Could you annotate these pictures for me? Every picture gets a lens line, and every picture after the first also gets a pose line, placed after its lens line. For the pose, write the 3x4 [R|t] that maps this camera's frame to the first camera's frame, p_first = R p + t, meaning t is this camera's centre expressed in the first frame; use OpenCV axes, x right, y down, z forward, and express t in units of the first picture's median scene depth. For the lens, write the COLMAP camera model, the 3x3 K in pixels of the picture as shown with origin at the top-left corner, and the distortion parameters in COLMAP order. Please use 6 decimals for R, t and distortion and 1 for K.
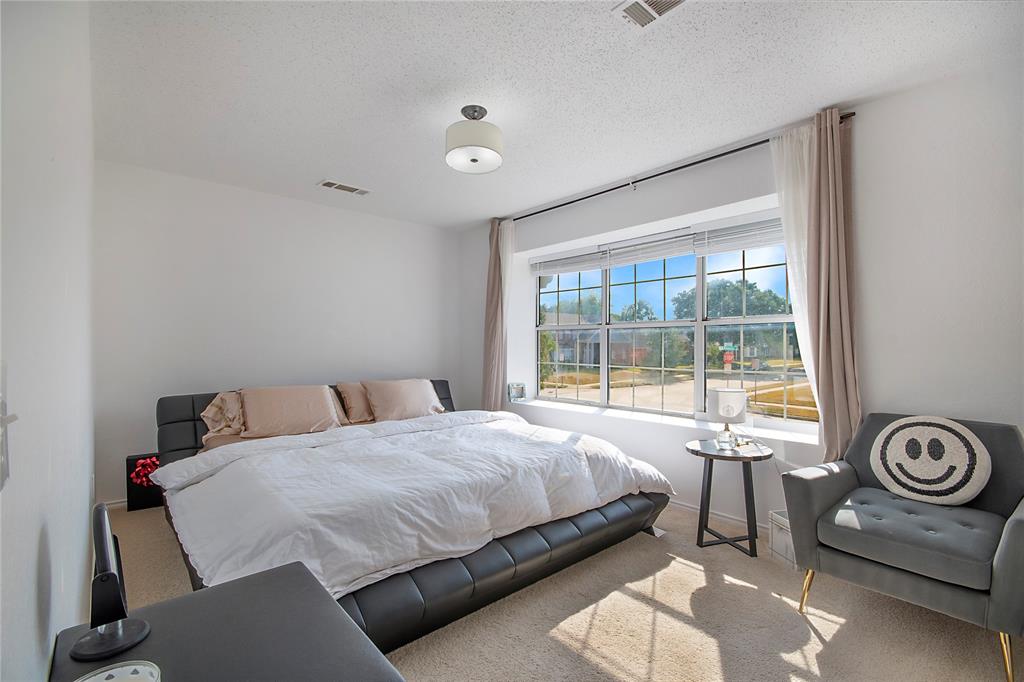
lens RADIAL K [[458.1, 0, 515.6], [0, 458.1, 342.6], [0, 0, 1]] dist [0.002306, -0.000590]
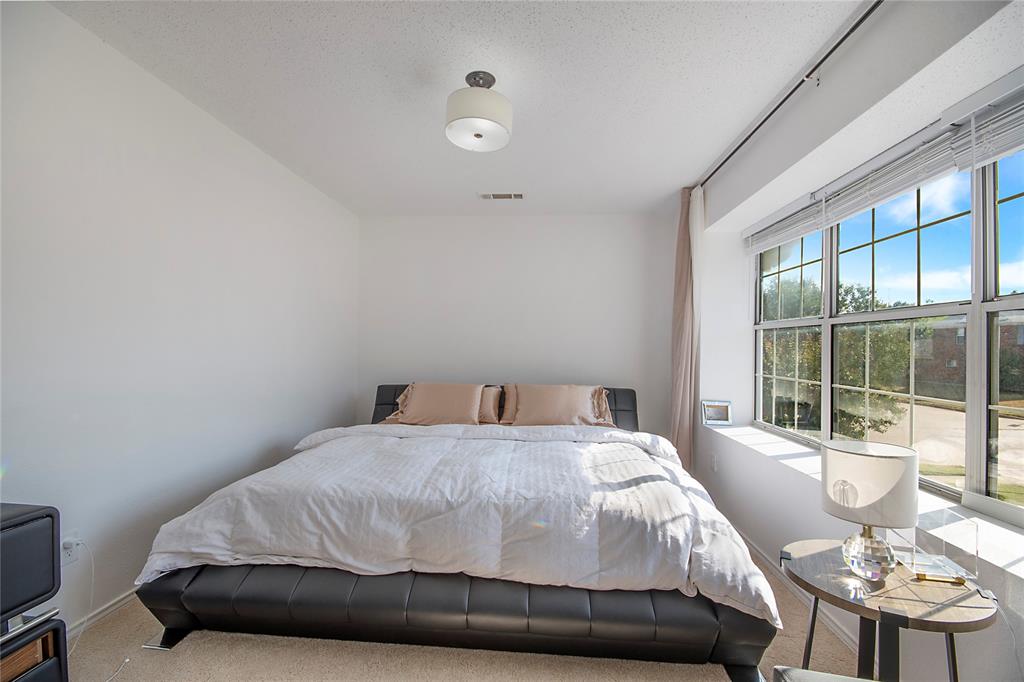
lens RADIAL K [[458.1, 0, 510.0], [0, 458.1, 341.6], [0, 0, 1]] dist [0.002306, -0.000590]
pose [[0.691437, -0.000852, -0.722436, 0.669459], [-0.007613, 0.999935, -0.008465, 0.002827], [0.722397, 0.011353, 0.691386, 0.507189]]
